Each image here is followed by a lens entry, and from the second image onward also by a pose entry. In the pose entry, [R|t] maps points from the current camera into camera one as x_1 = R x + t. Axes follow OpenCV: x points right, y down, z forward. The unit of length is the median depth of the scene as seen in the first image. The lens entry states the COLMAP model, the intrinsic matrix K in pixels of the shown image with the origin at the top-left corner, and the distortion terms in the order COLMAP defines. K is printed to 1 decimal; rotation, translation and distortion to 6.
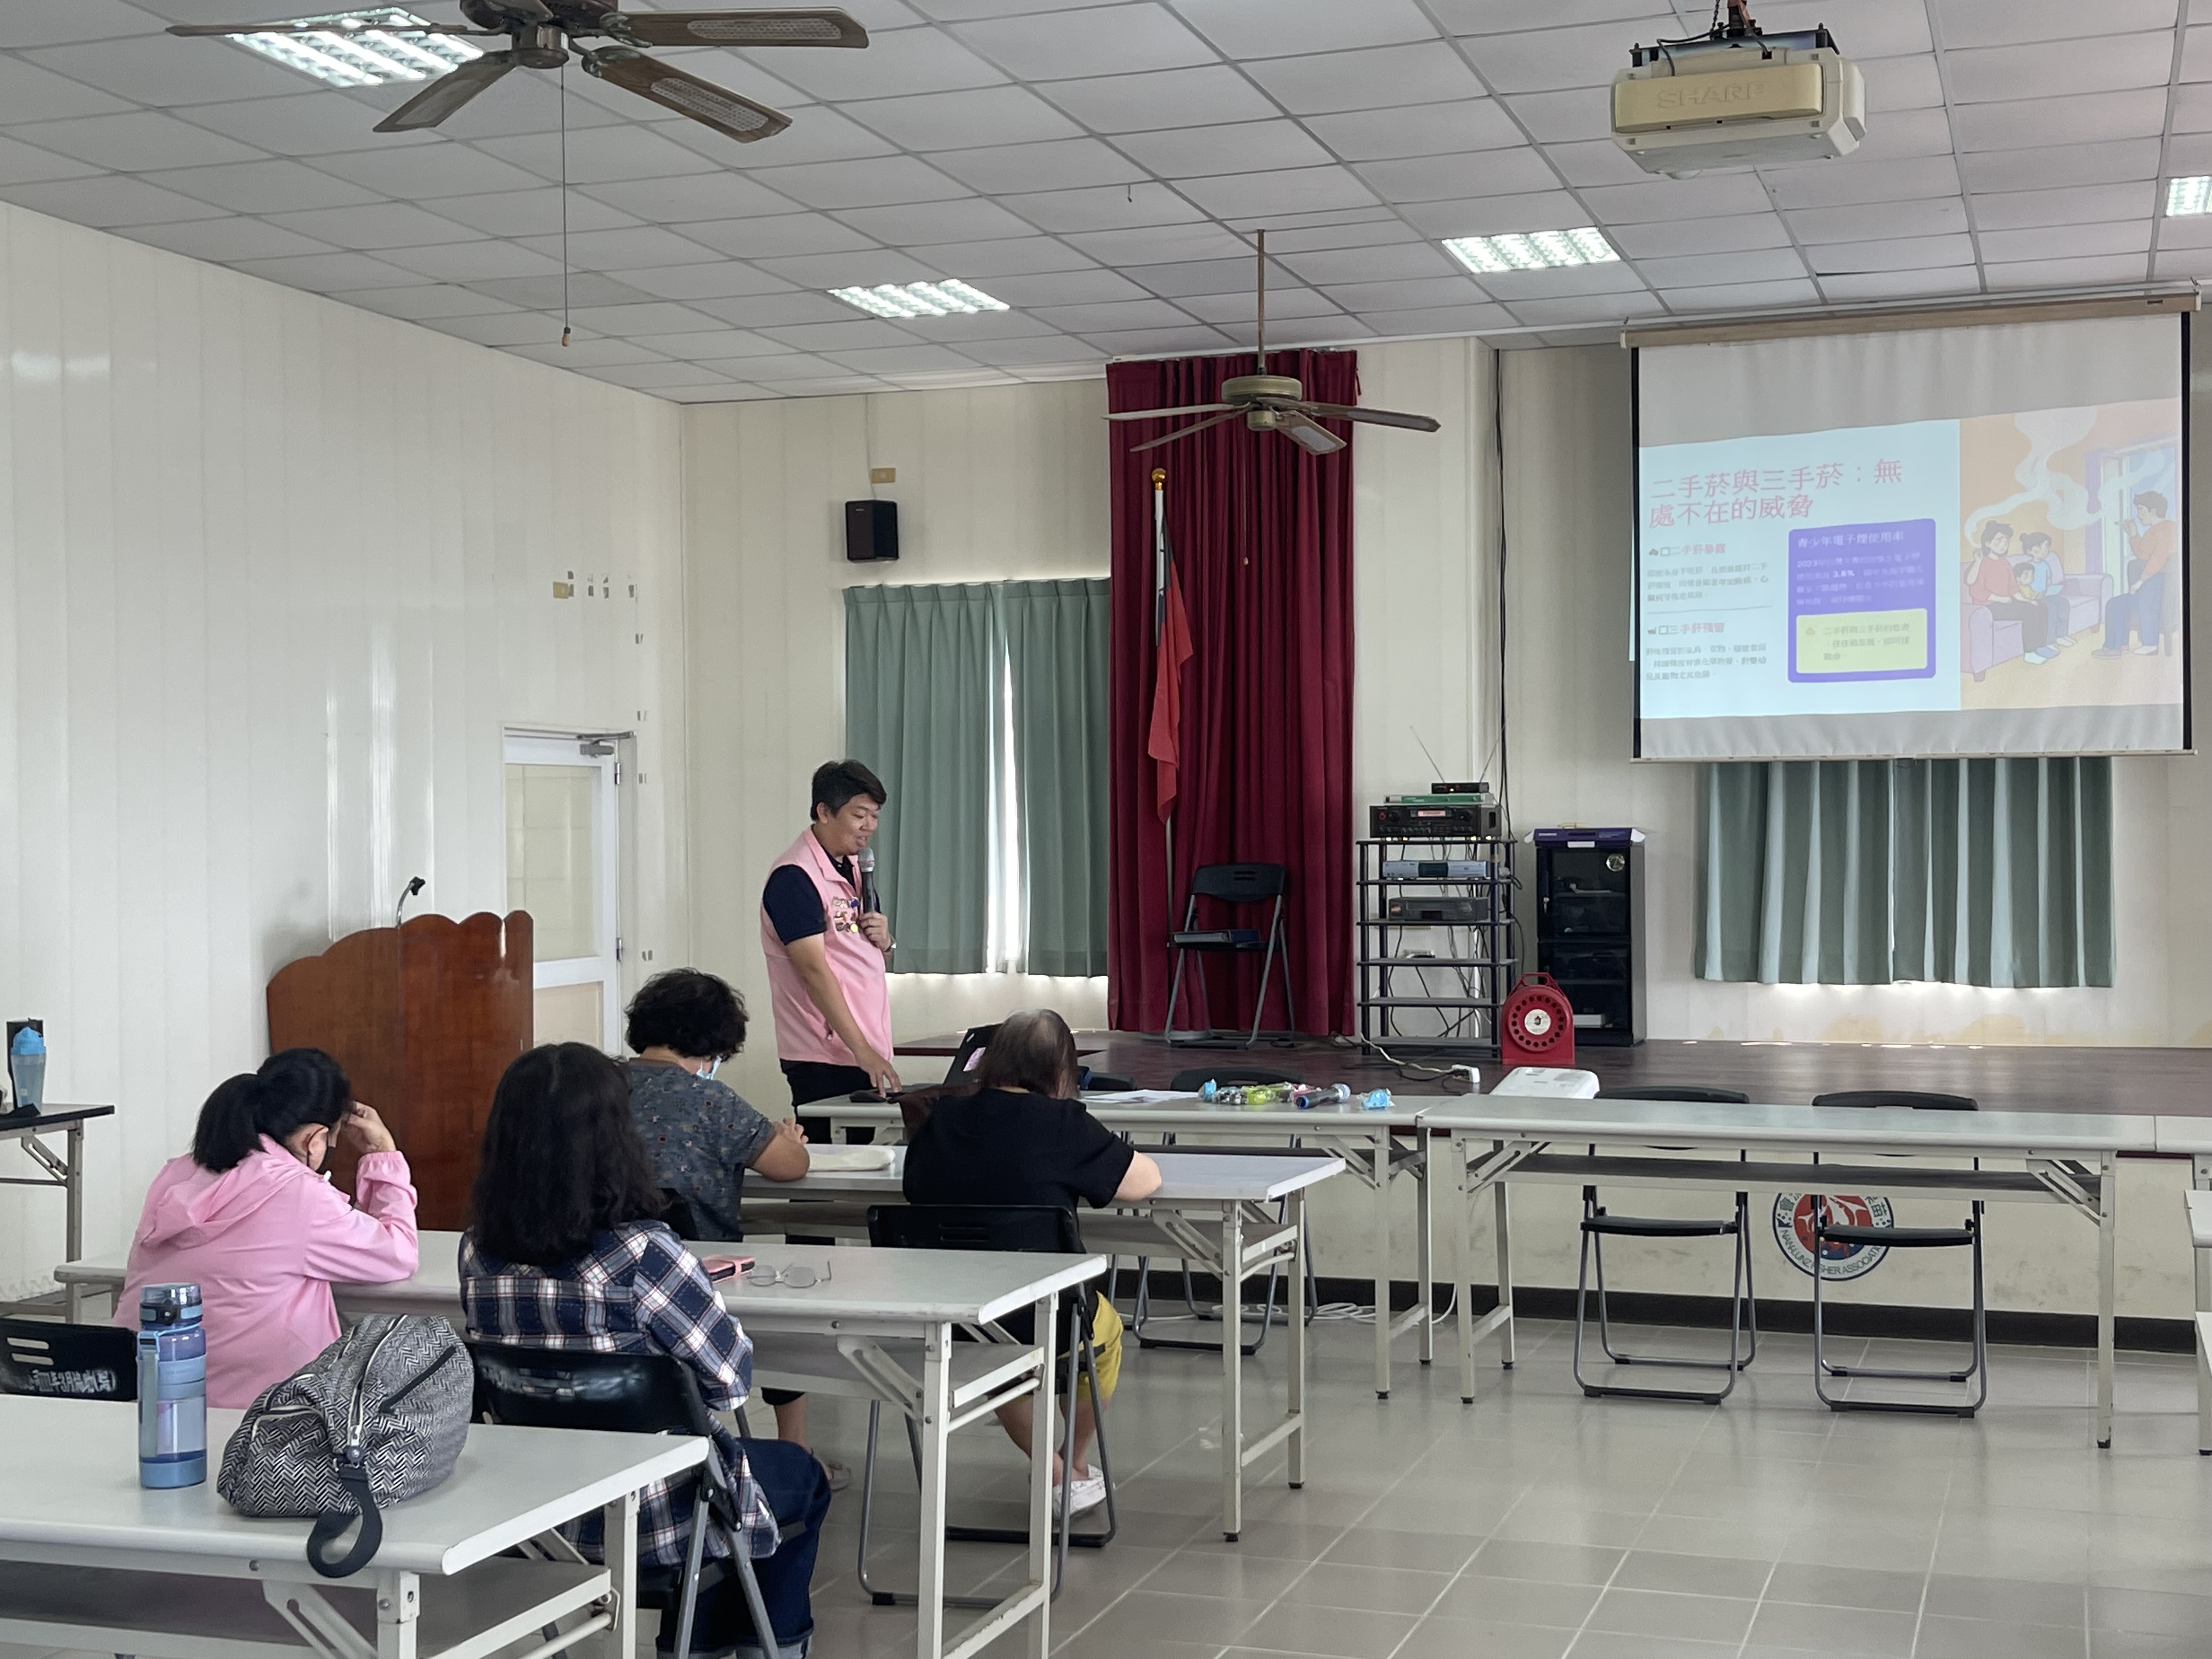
lens RADIAL K [[2758.2, 0, 1097.1], [0, 2758.2, 822.2], [0, 0, 1]] dist [0.052530, 0.000000]
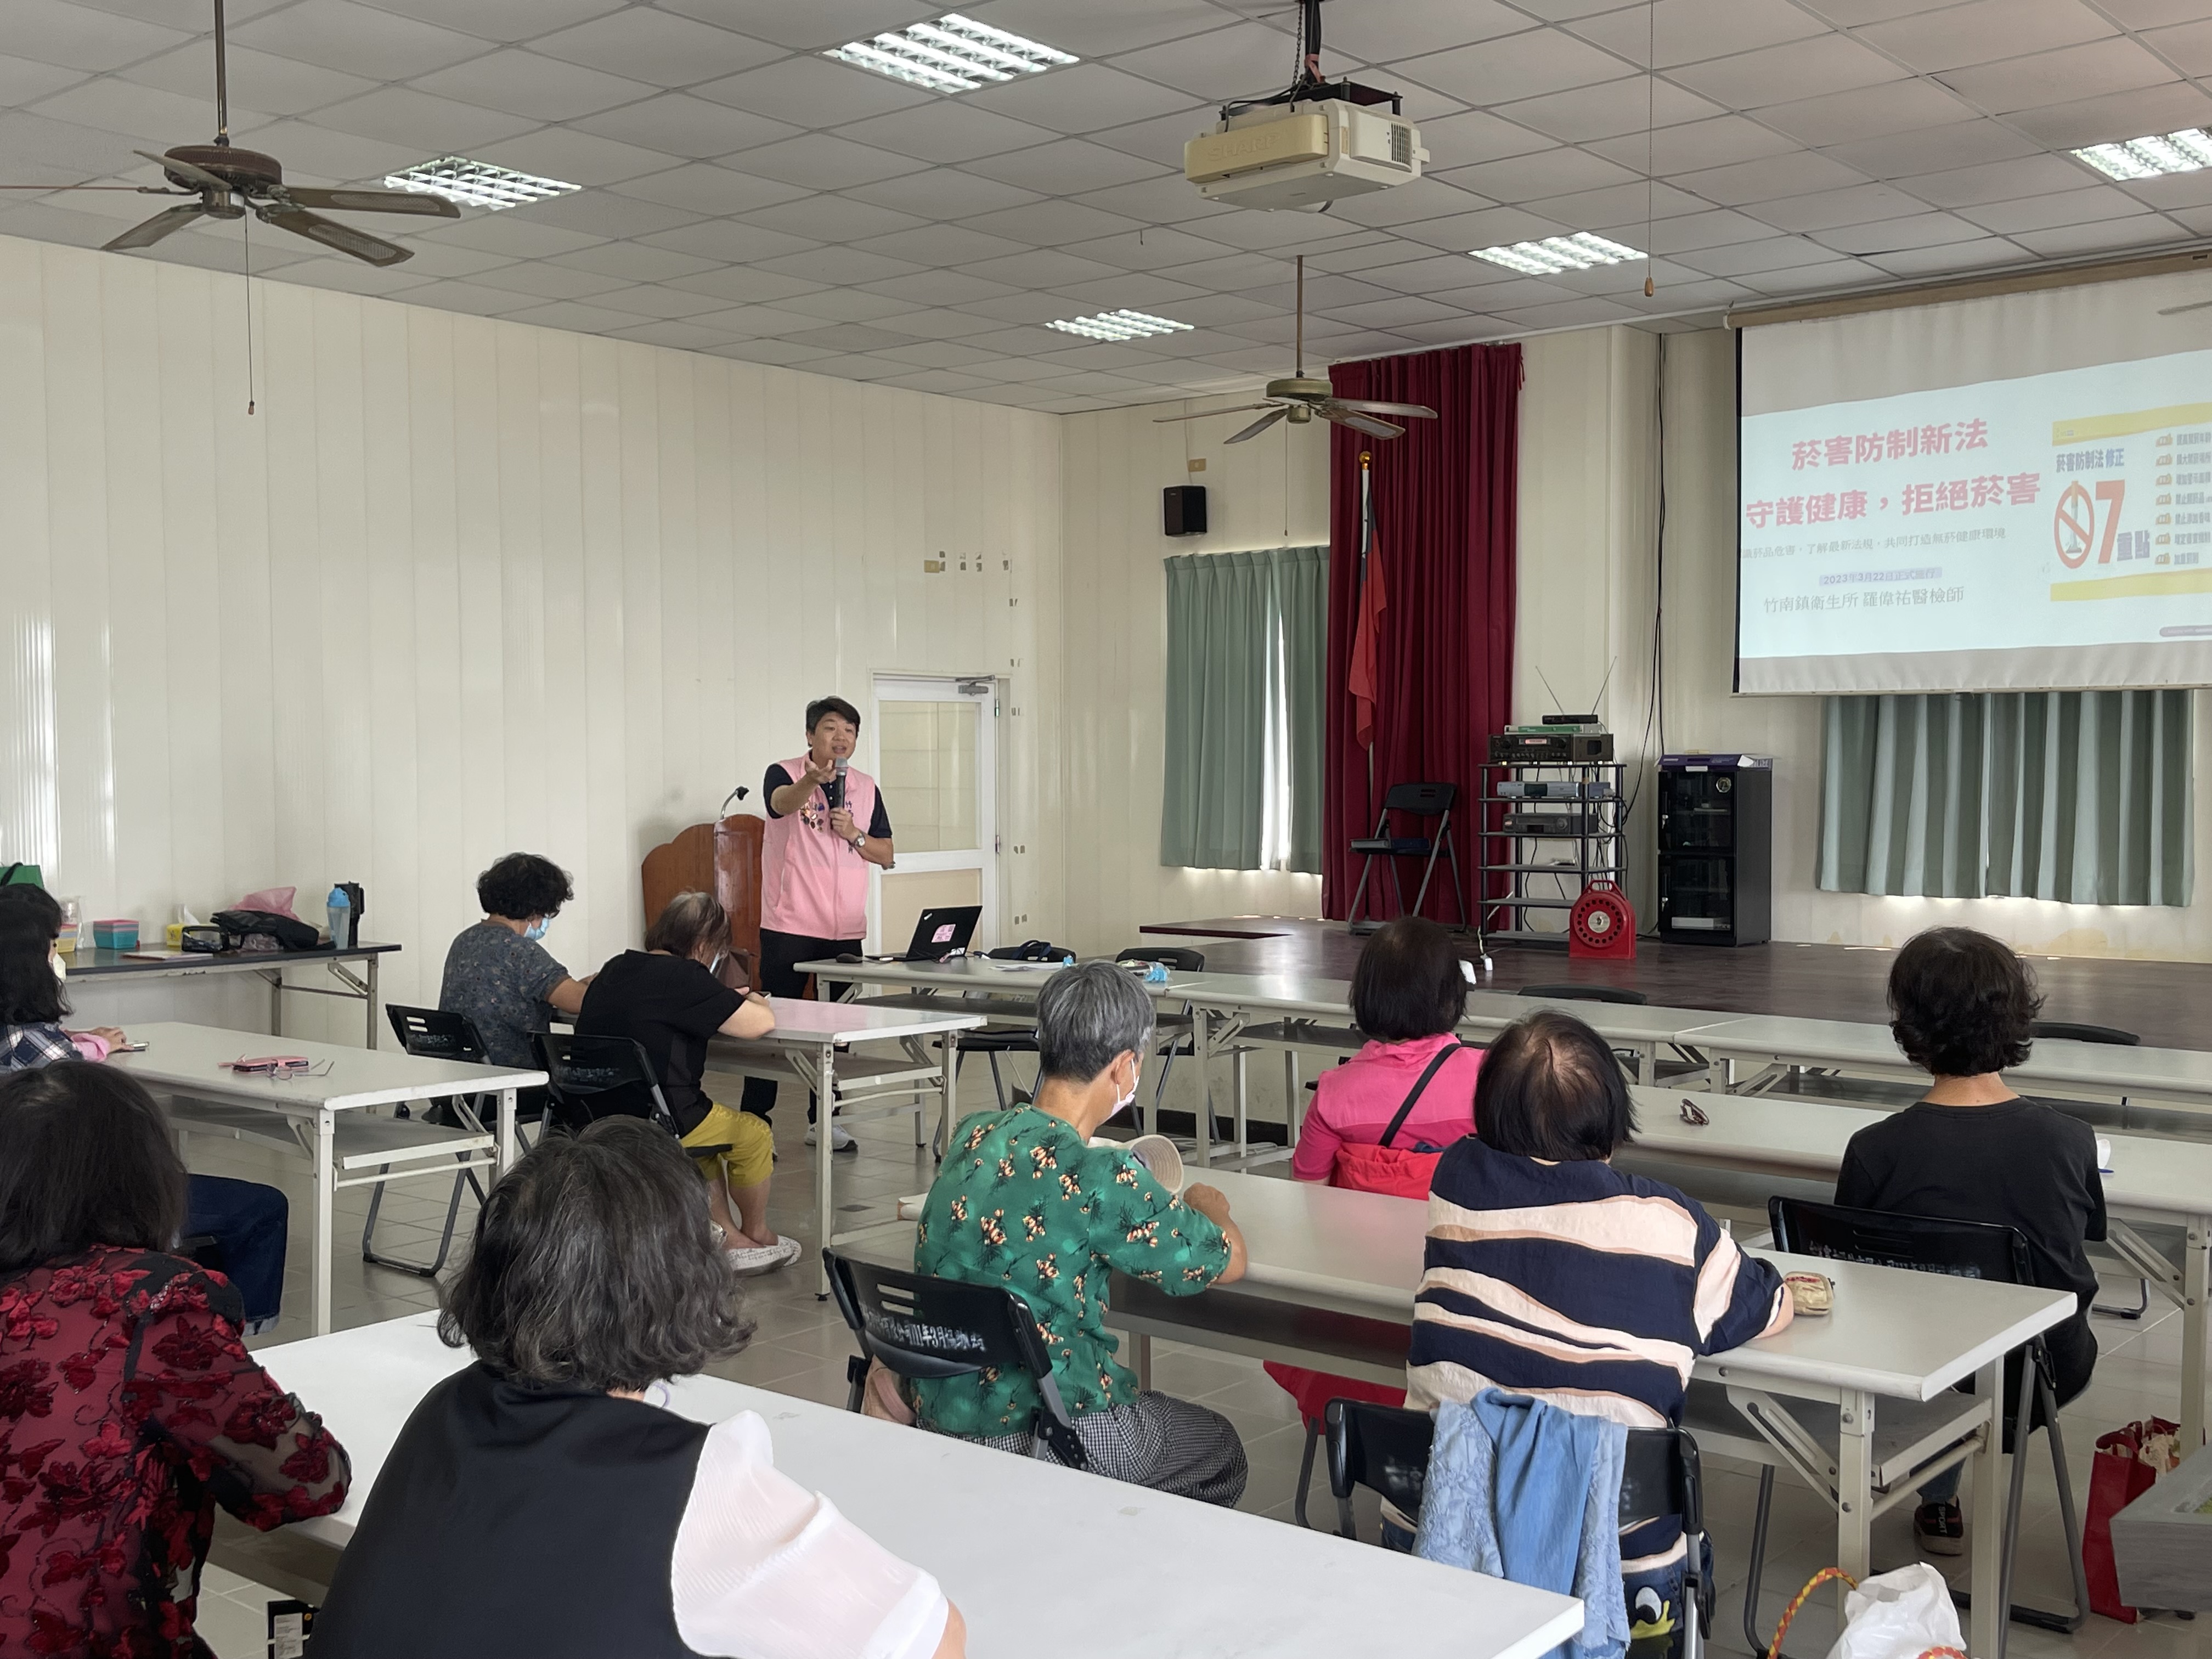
lens RADIAL K [[2308.4, 0, 1114.4], [0, 2308.4, 856.2], [0, 0, 1]] dist [0.028173, 0.000000]
pose [[0.931181, 0.021552, -0.363920, 0.306755], [-0.003120, 0.998686, 0.051162, -0.004083], [0.364544, -0.046505, 0.930024, 0.020874]]
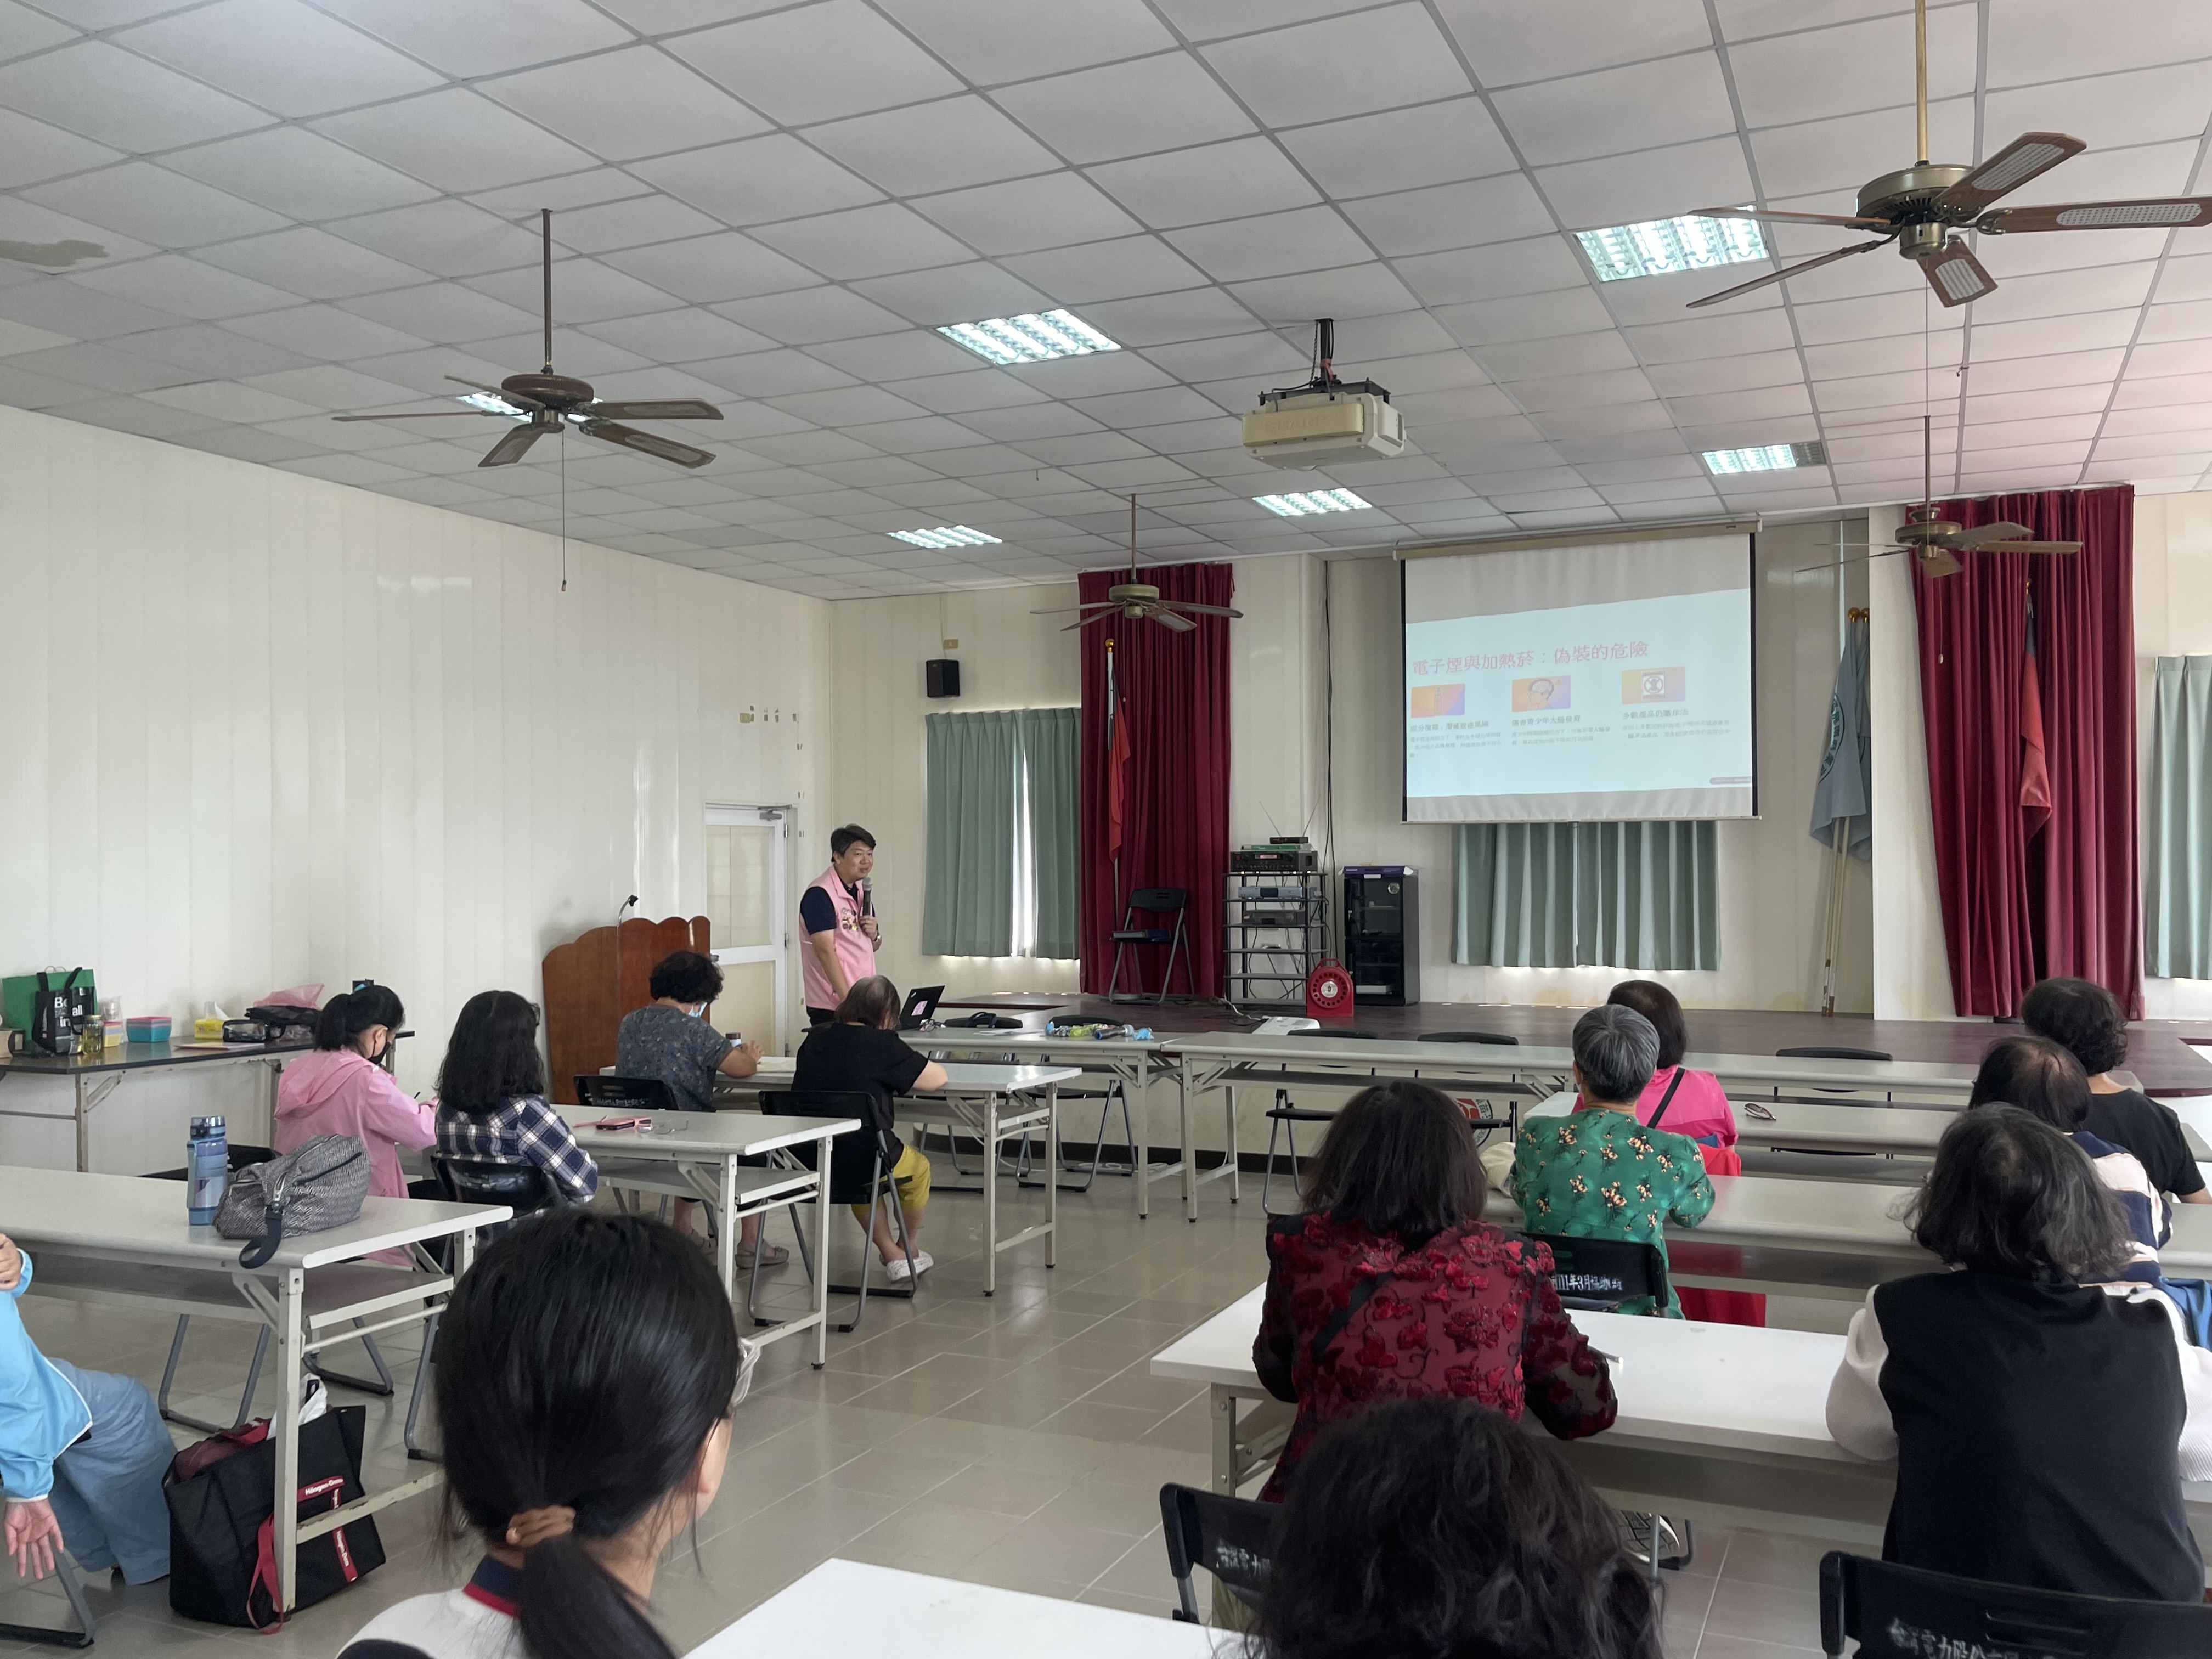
lens RADIAL K [[1839.1, 0, 1072.5], [0, 1839.1, 846.8], [0, 0, 1]] dist [0.058604, -0.034053]
pose [[0.994977, 0.000427, -0.100103, 0.113011], [-0.000963, 0.999985, -0.005304, -0.003129], [0.100100, 0.005373, 0.994963, -0.056629]]
